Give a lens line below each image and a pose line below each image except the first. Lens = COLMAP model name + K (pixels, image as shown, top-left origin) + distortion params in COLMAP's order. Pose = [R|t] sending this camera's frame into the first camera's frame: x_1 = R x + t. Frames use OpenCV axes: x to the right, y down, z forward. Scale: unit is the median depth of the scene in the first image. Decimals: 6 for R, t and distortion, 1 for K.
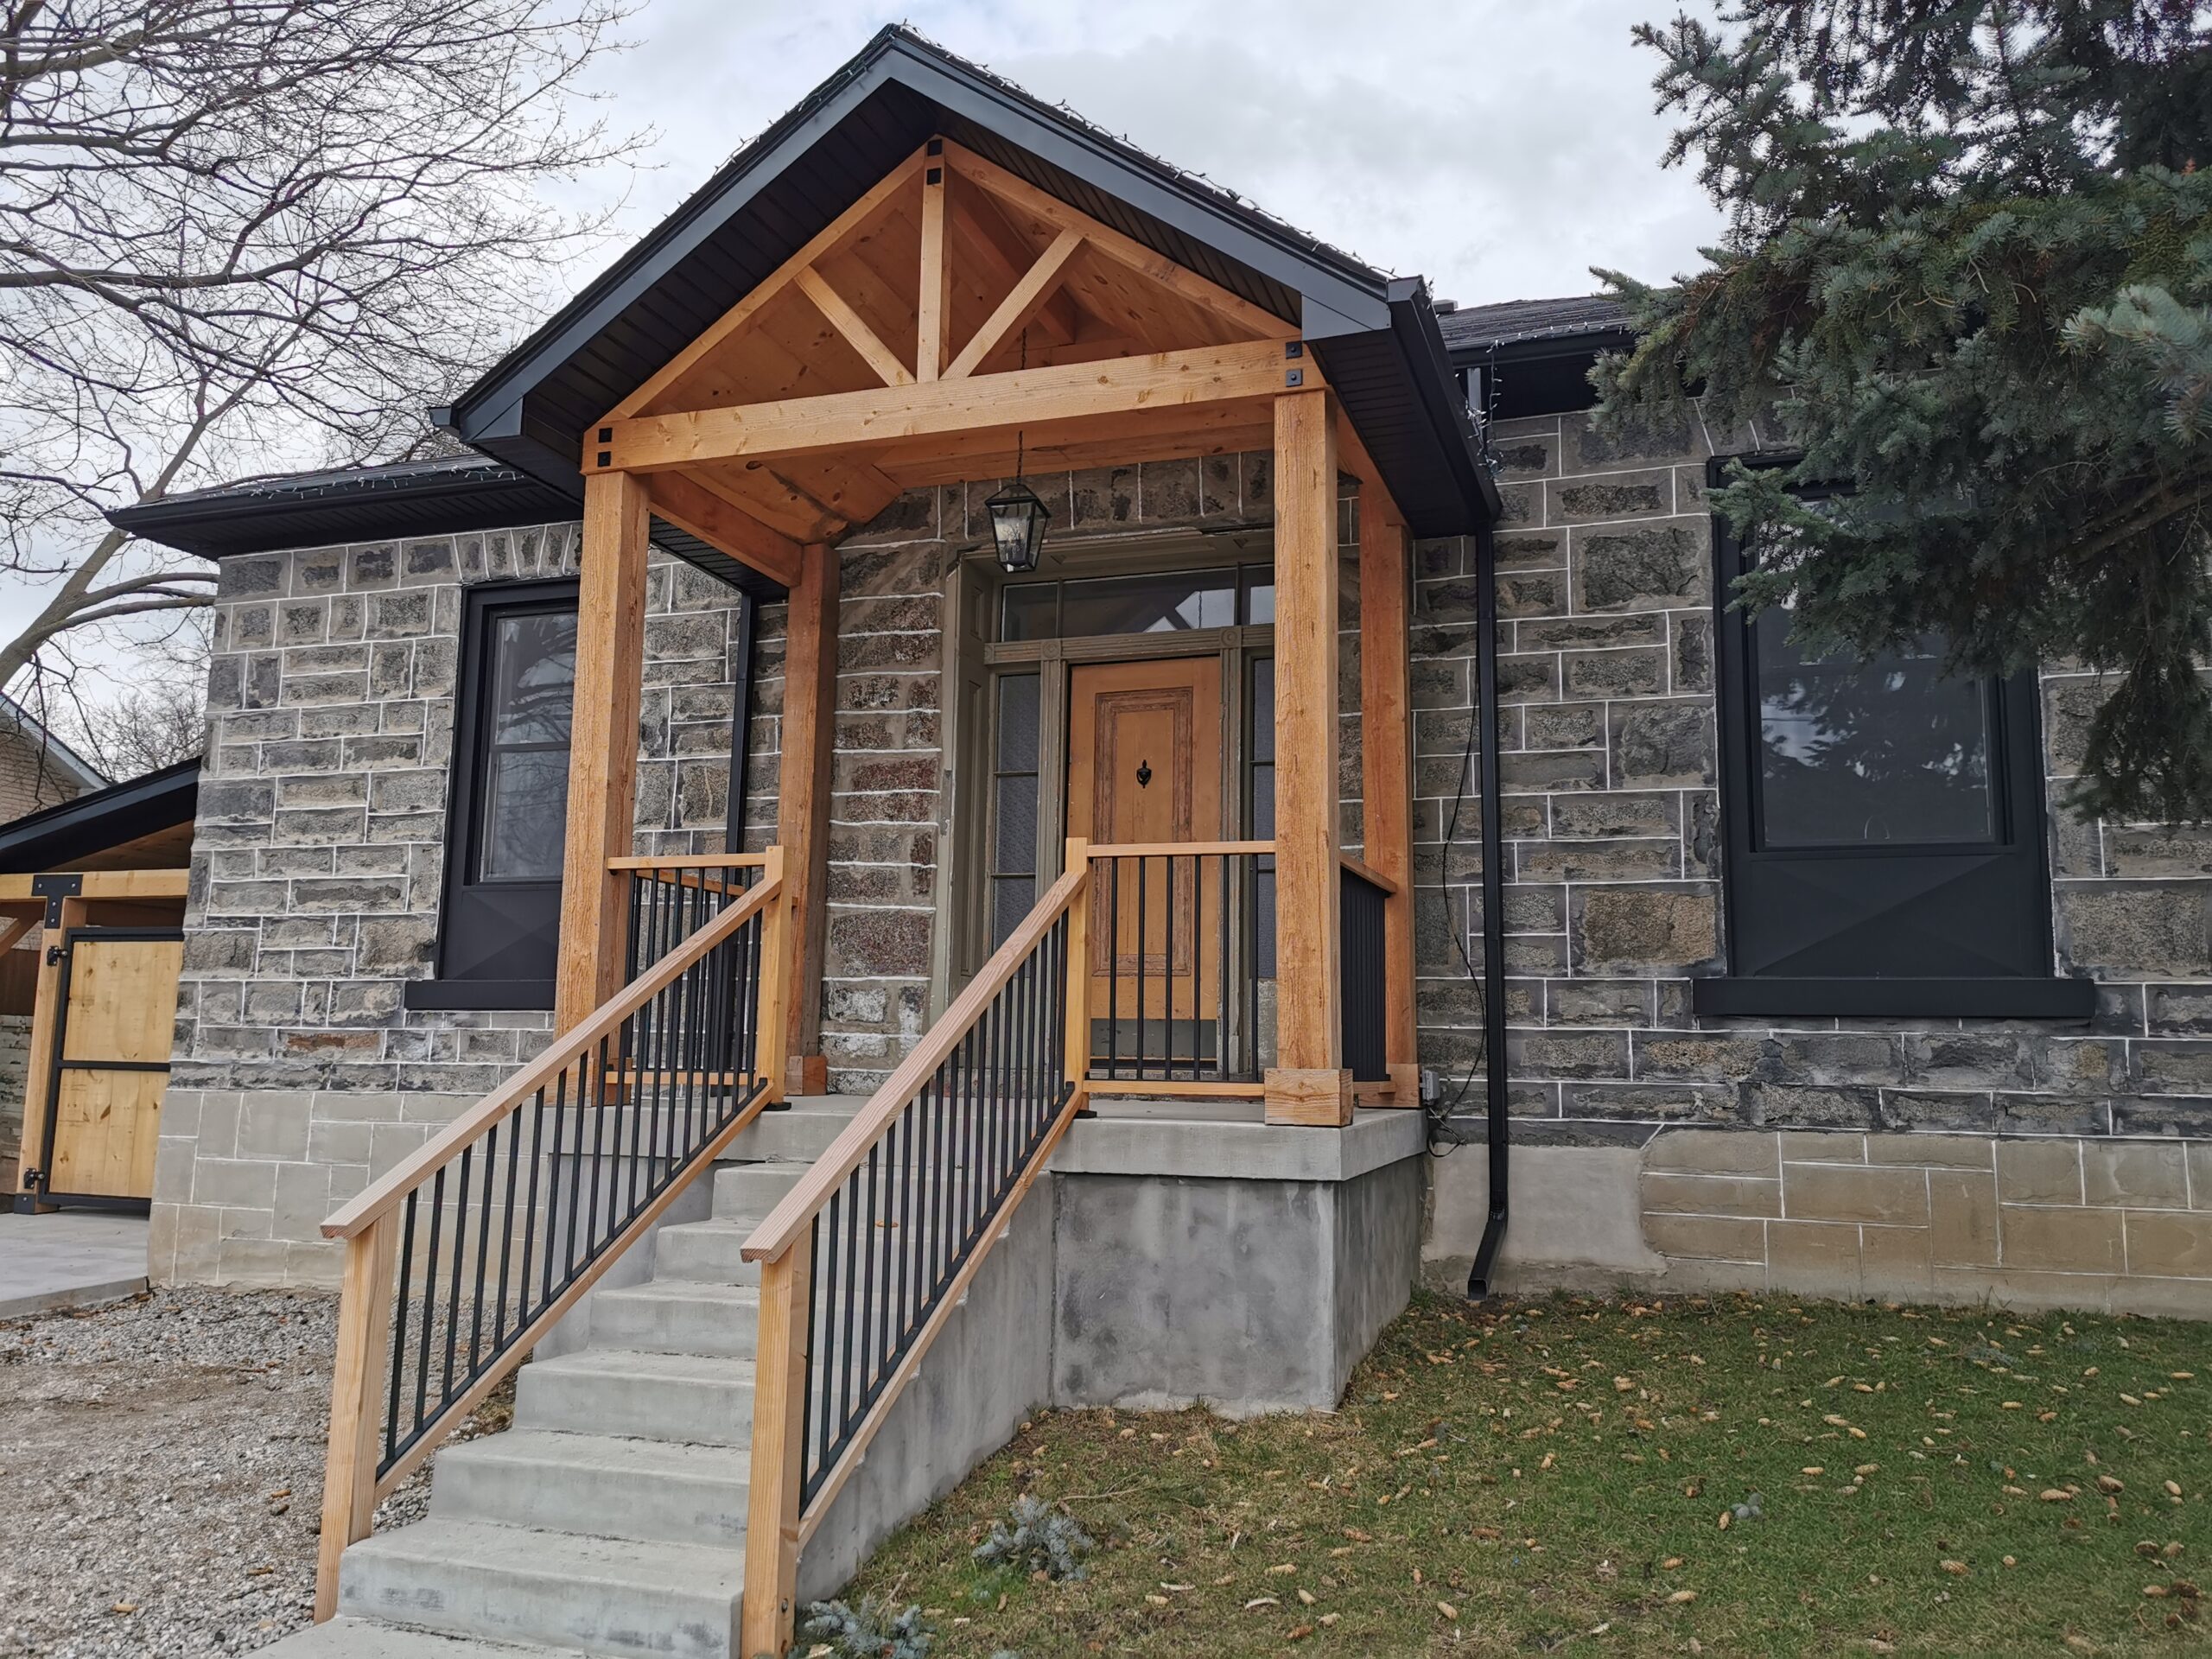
lens RADIAL K [[1696.6, 0, 1106.0], [0, 1696.6, 829.5], [0, 0, 1]] dist [0.115160, -0.148745]
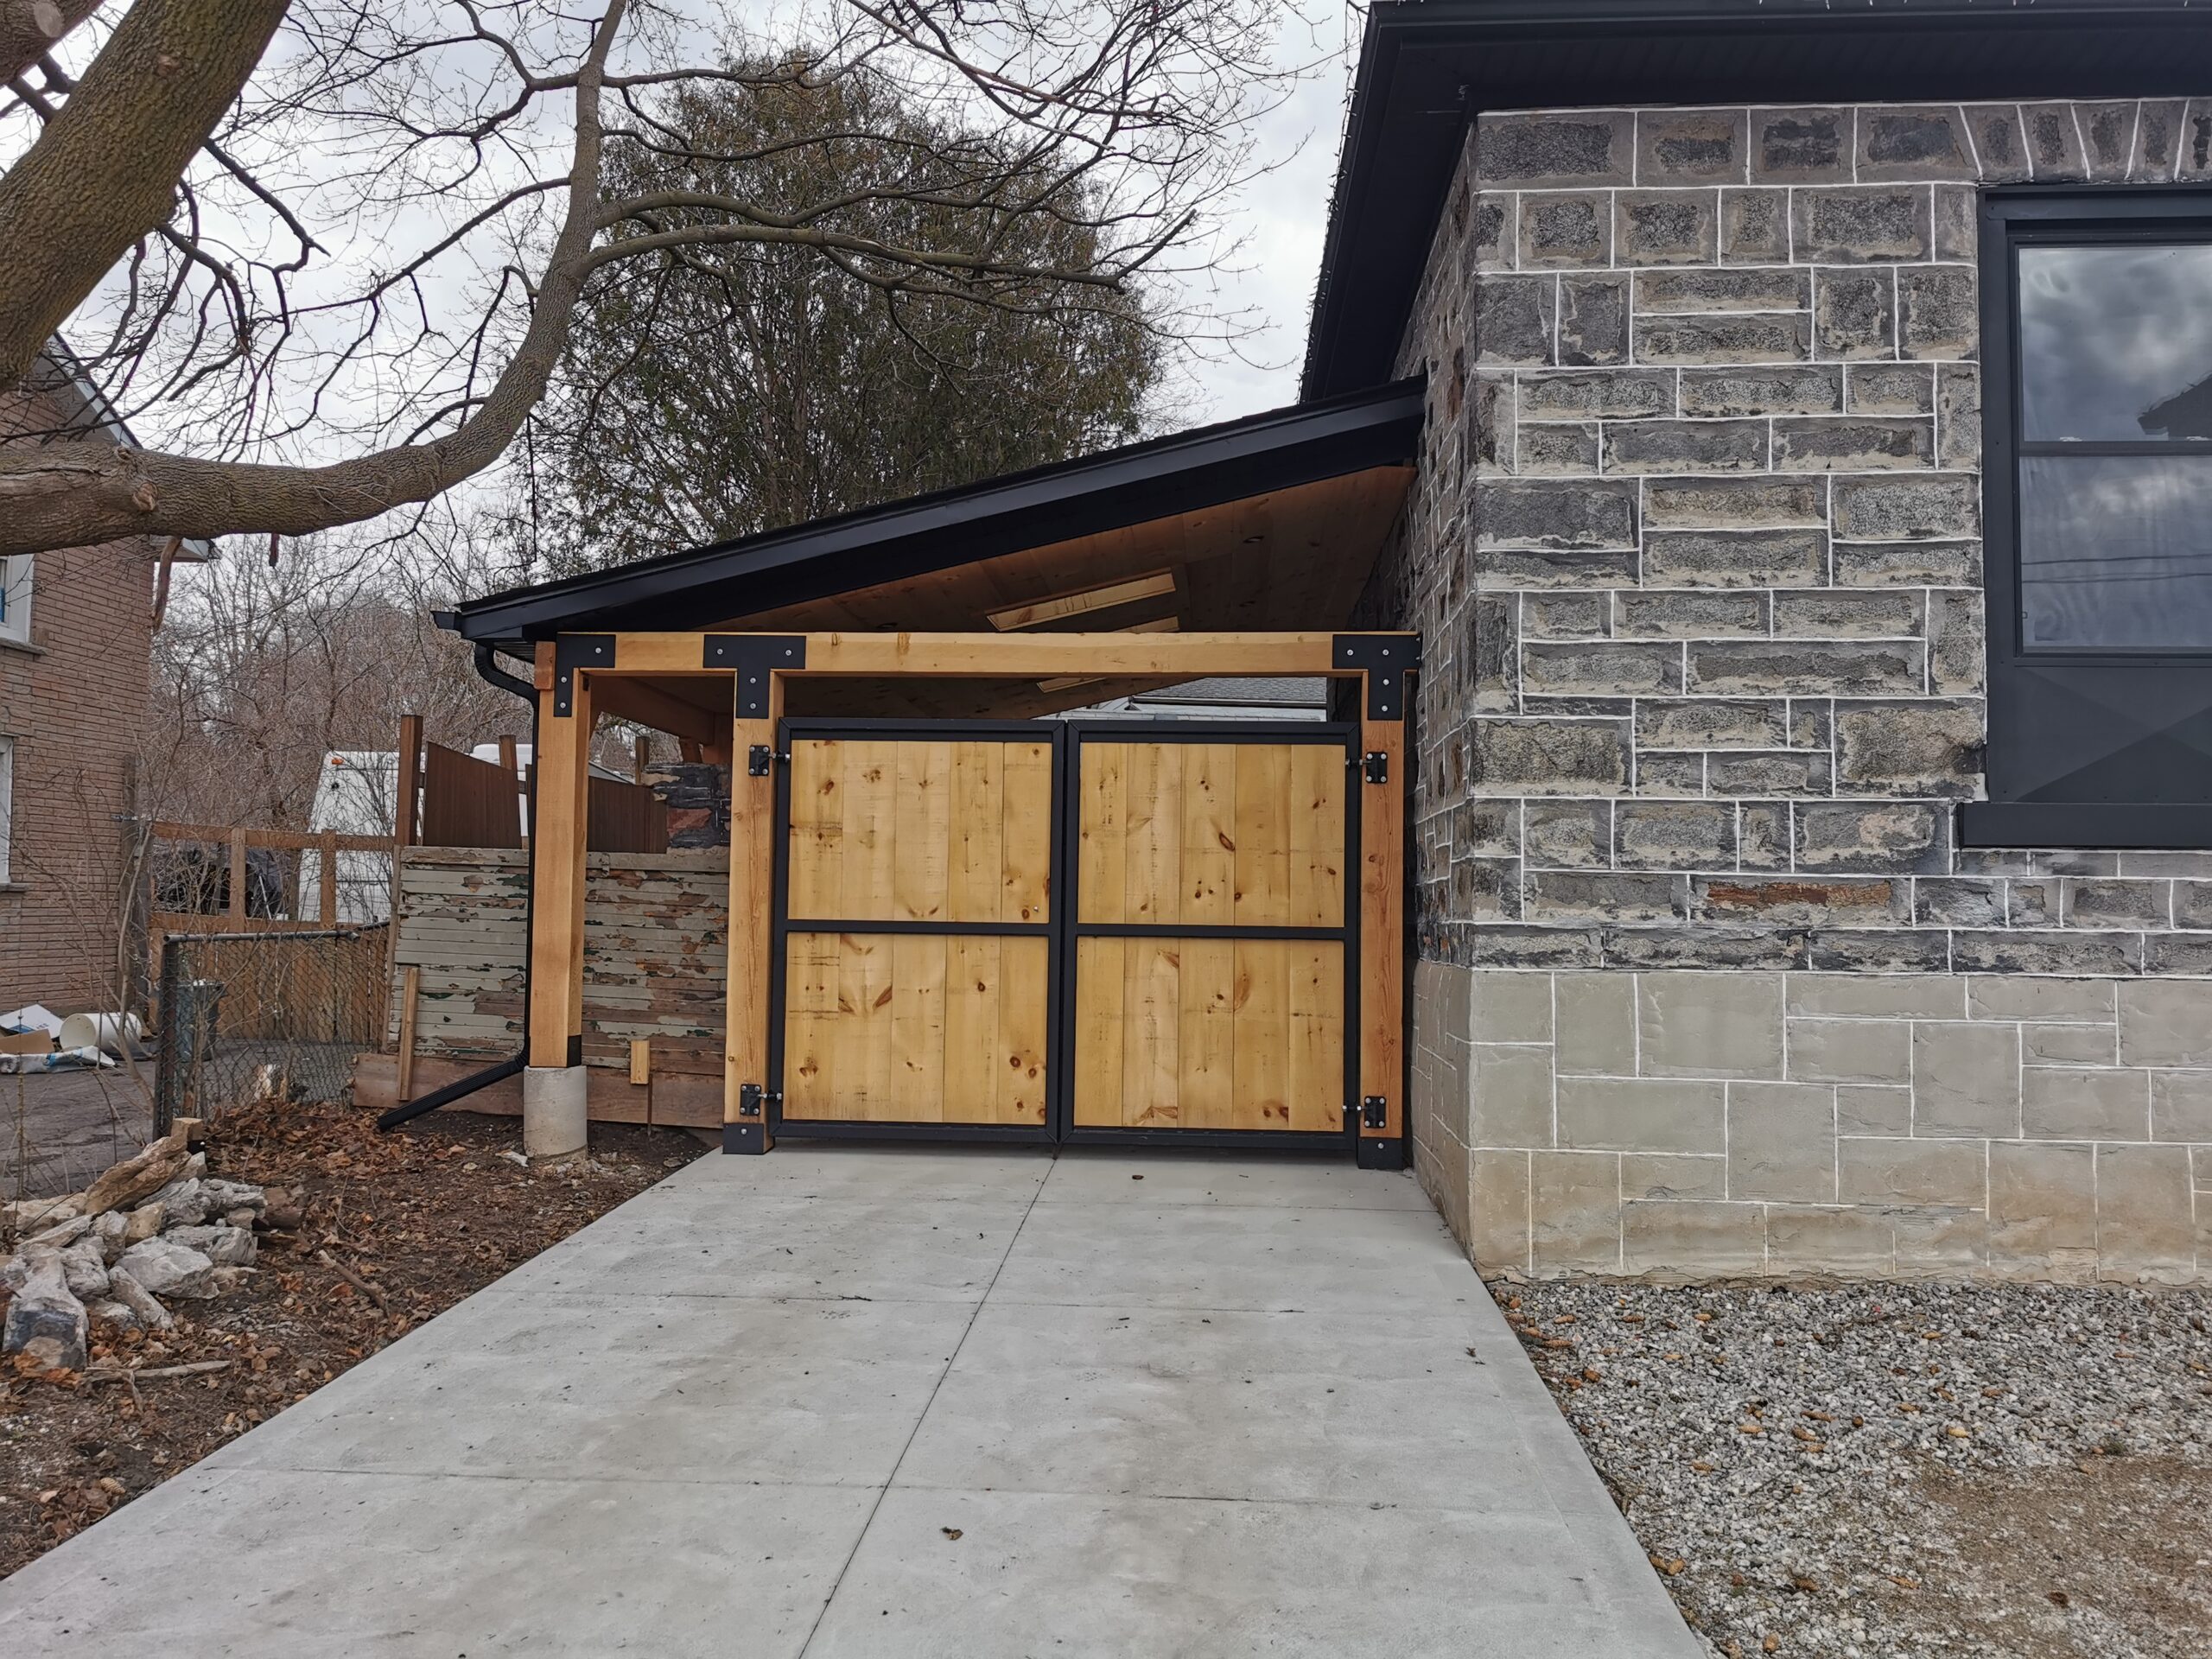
lens RADIAL K [[1696.6, 0, 1106.0], [0, 1696.6, 829.5], [0, 0, 1]] dist [0.115160, -0.148745]
pose [[0.959373, 0.009410, 0.281983, -0.857813], [-0.034150, 0.995968, 0.082952, 0.053152], [-0.280066, -0.089212, 0.955826, 0.453389]]
